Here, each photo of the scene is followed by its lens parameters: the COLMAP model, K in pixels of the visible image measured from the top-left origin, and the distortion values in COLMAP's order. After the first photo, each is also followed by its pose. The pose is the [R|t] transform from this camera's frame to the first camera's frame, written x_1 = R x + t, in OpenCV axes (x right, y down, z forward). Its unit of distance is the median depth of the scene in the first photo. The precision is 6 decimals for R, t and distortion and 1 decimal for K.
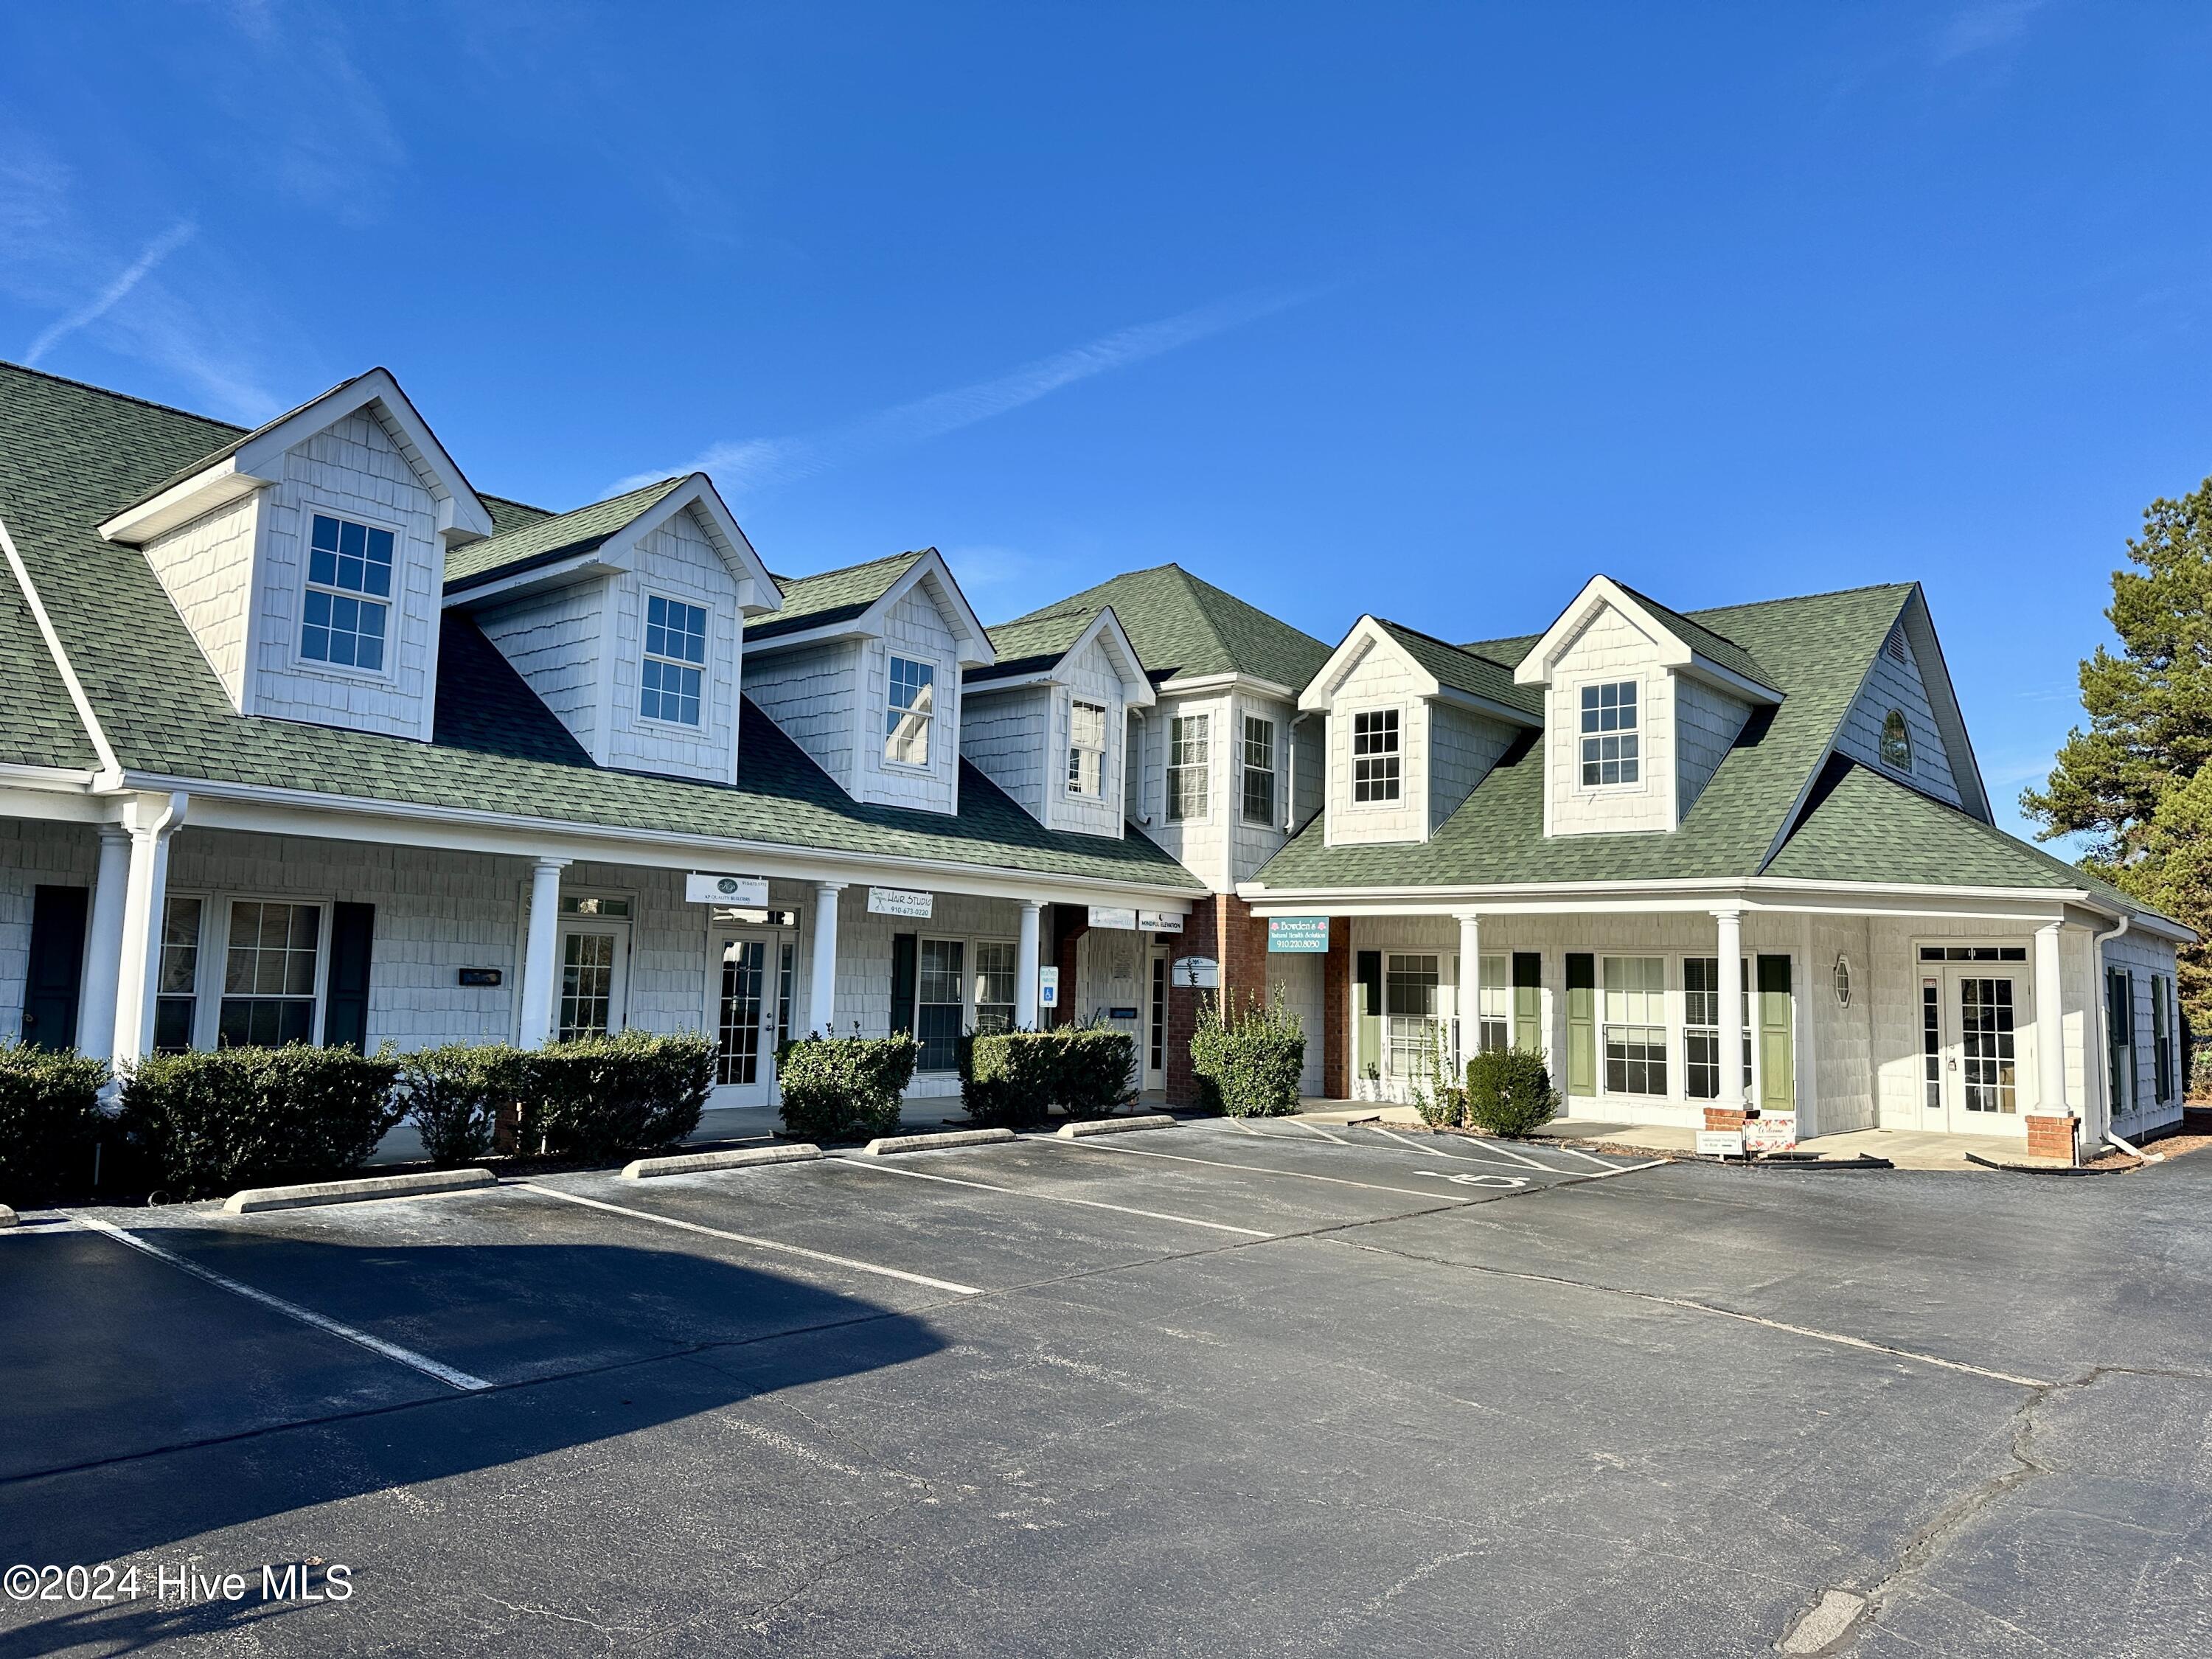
lens RADIAL K [[1518.4, 0, 1106.2], [0, 1518.4, 826.8], [0, 0, 1]] dist [0.041030, 0.000080]
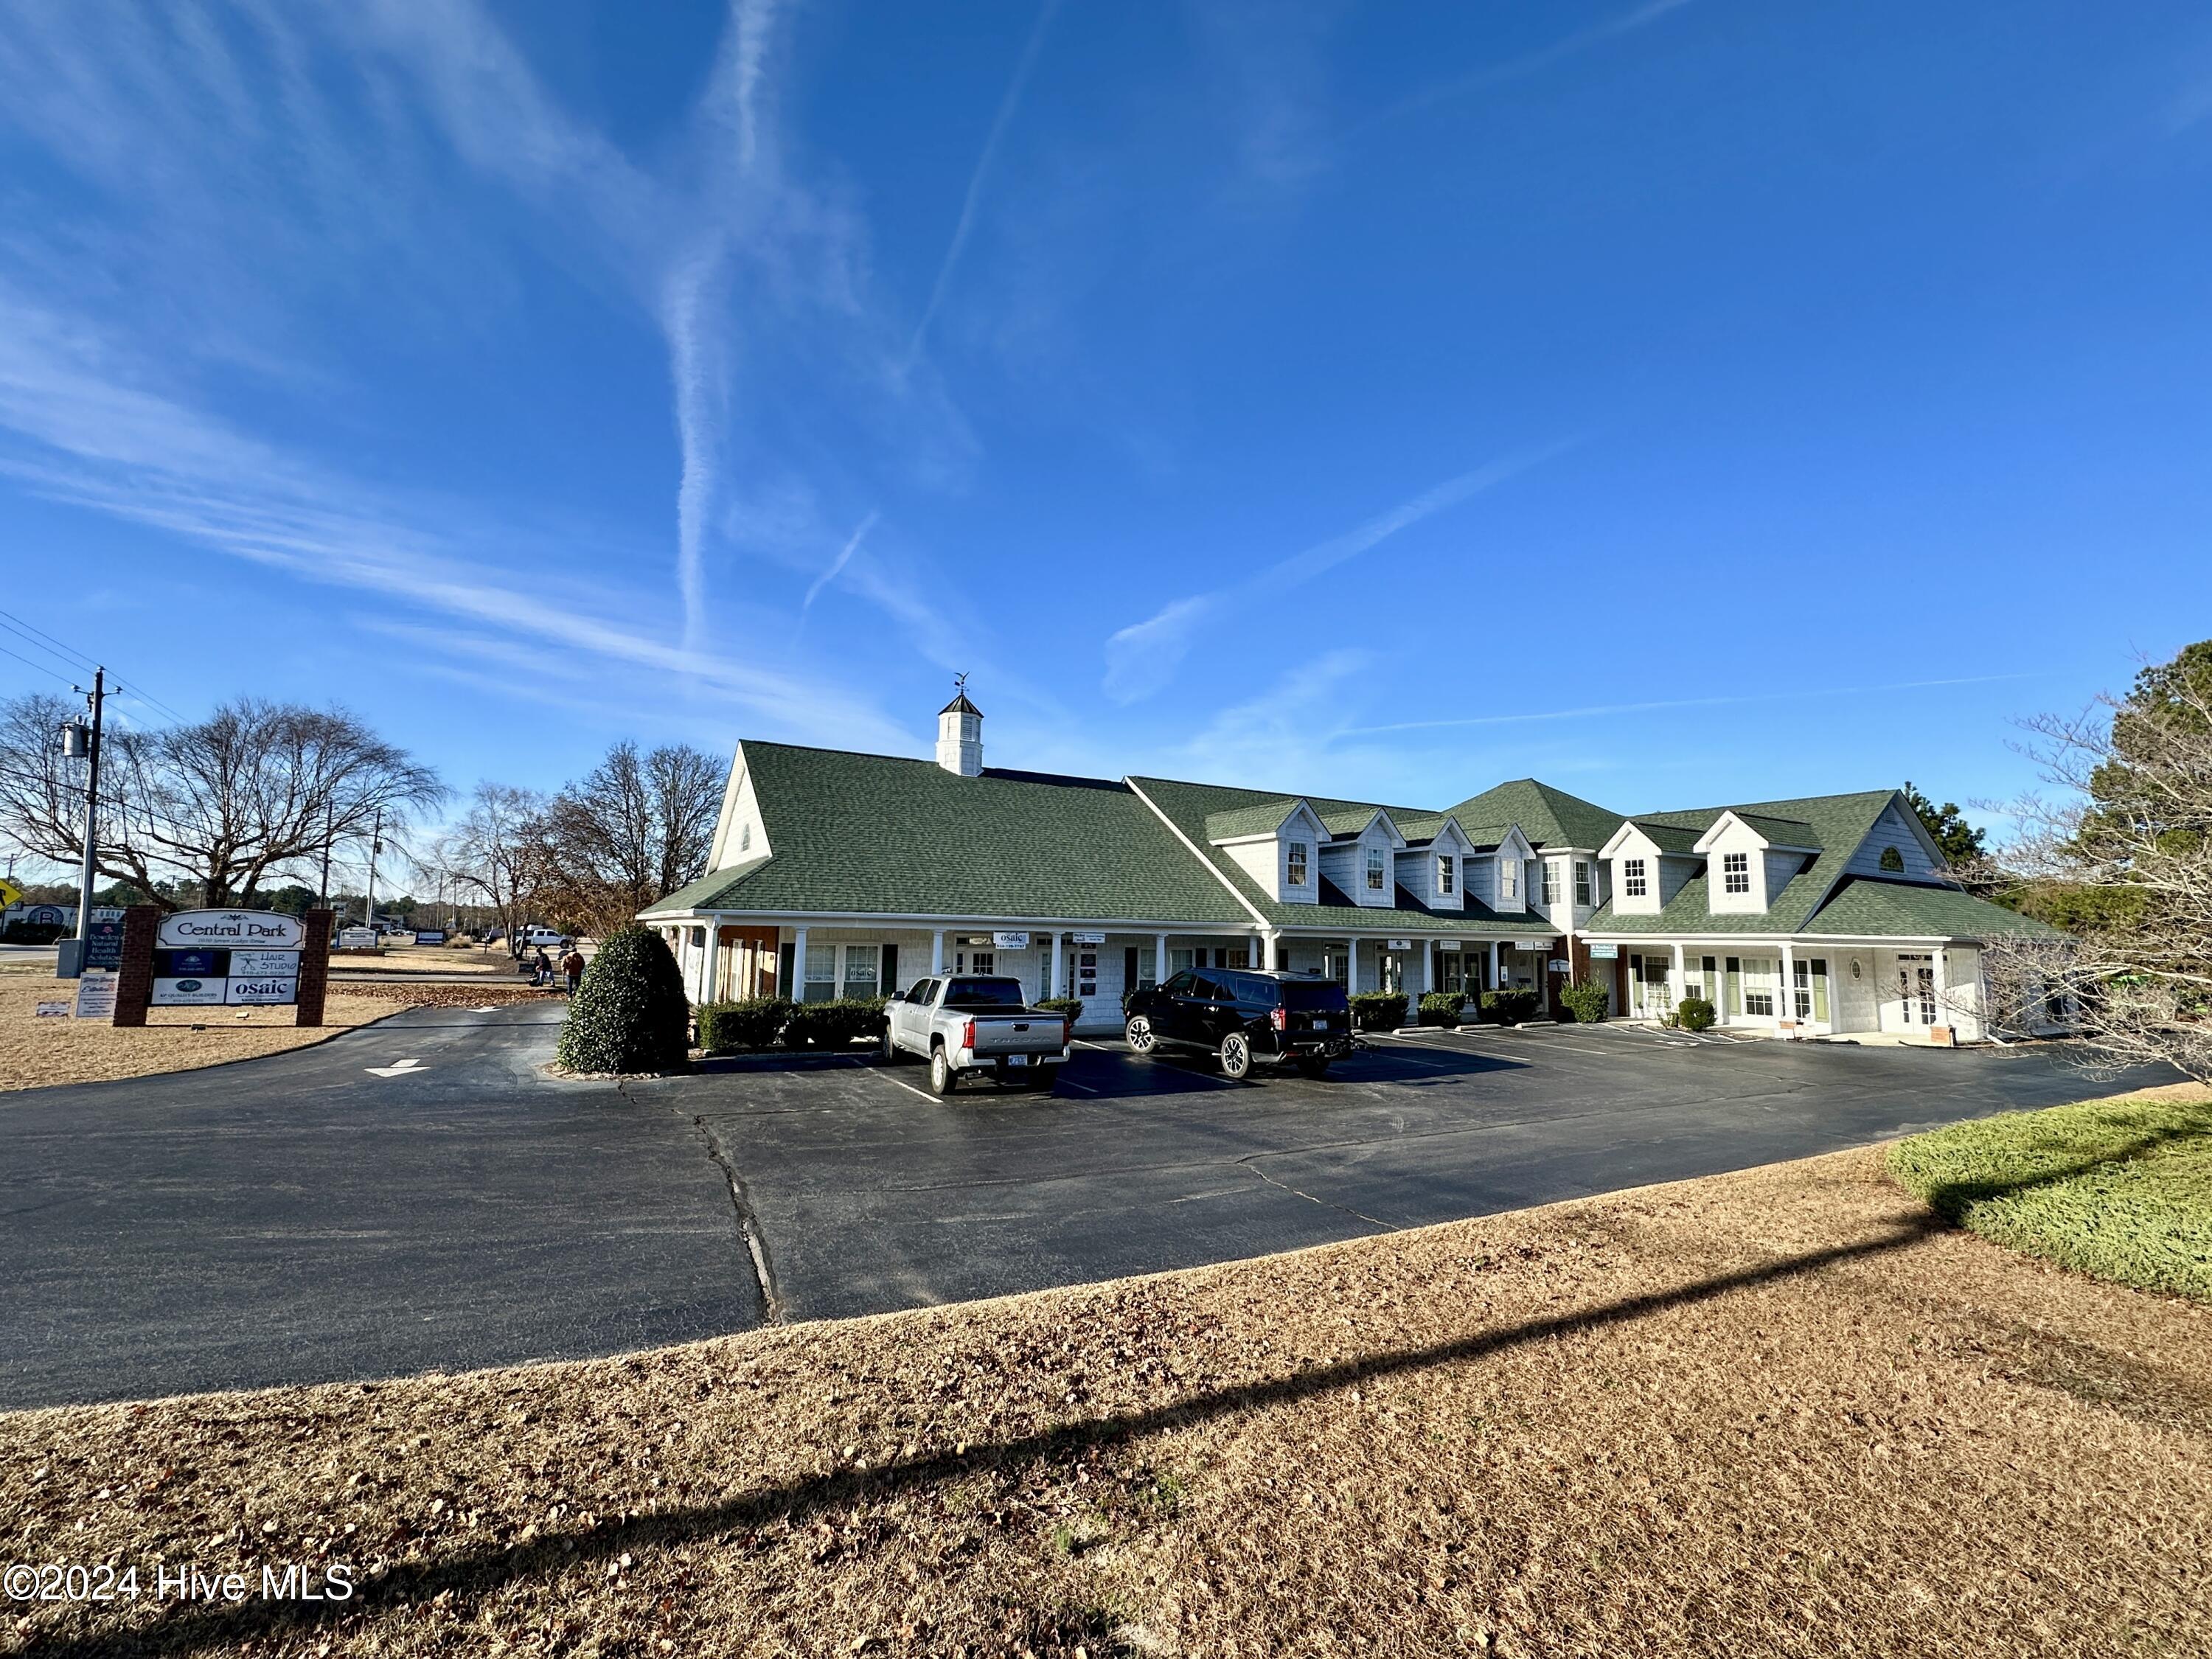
lens RADIAL K [[1000.0, 0, 1100.7], [0, 1000.0, 830.6], [0, 0, 1]] dist [0.002290, -0.000701]
pose [[0.946334, -0.045509, -0.319969, -0.123553], [0.043467, 0.998963, -0.013525, -0.142835], [0.320253, -0.001109, 0.947331, -0.841203]]
